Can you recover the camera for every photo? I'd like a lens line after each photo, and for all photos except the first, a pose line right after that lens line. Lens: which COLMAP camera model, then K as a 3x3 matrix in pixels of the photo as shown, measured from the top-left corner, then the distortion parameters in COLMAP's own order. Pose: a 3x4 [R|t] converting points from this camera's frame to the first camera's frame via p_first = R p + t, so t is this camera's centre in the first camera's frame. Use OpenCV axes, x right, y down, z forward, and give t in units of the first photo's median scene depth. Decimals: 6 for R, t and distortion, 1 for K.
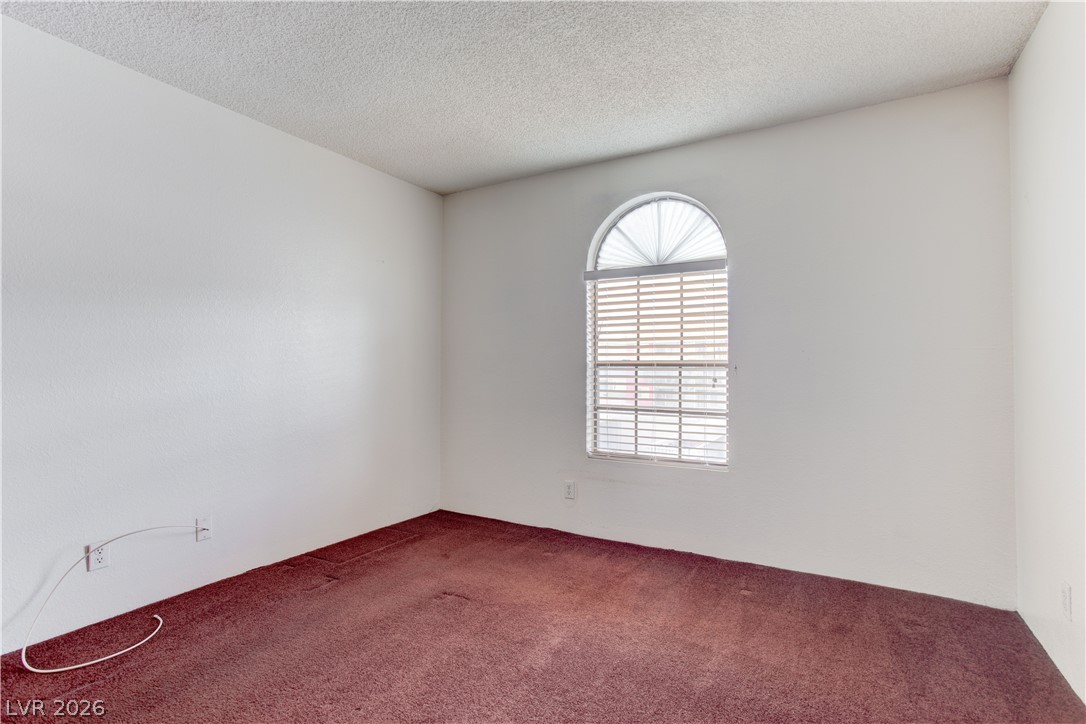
lens RADIAL K [[527.4, 0, 546.3], [0, 527.4, 354.6], [0, 0, 1]] dist [-0.055238, 0.030463]
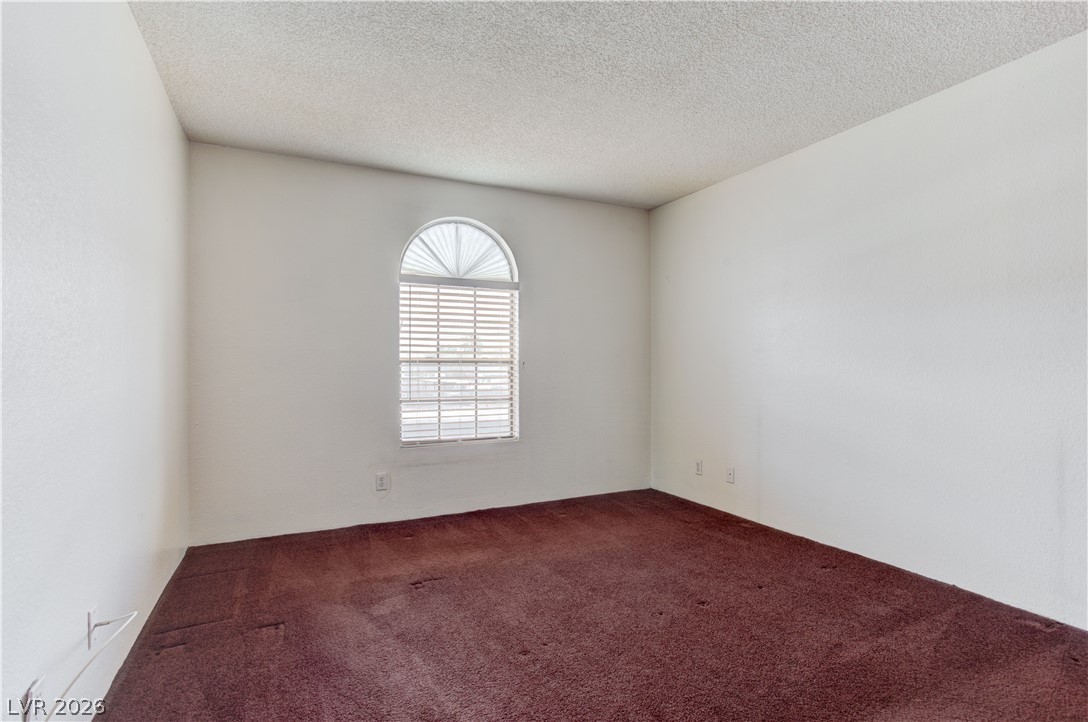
lens RADIAL K [[542.0, 0, 542.7], [0, 542.0, 364.1], [0, 0, 1]] dist [-0.033824, 0.040882]
pose [[0.555301, -0.006143, 0.831627, -0.703715], [-0.016096, 0.999706, 0.018133, -0.000566], [-0.831494, -0.023455, 0.555039, 0.153016]]
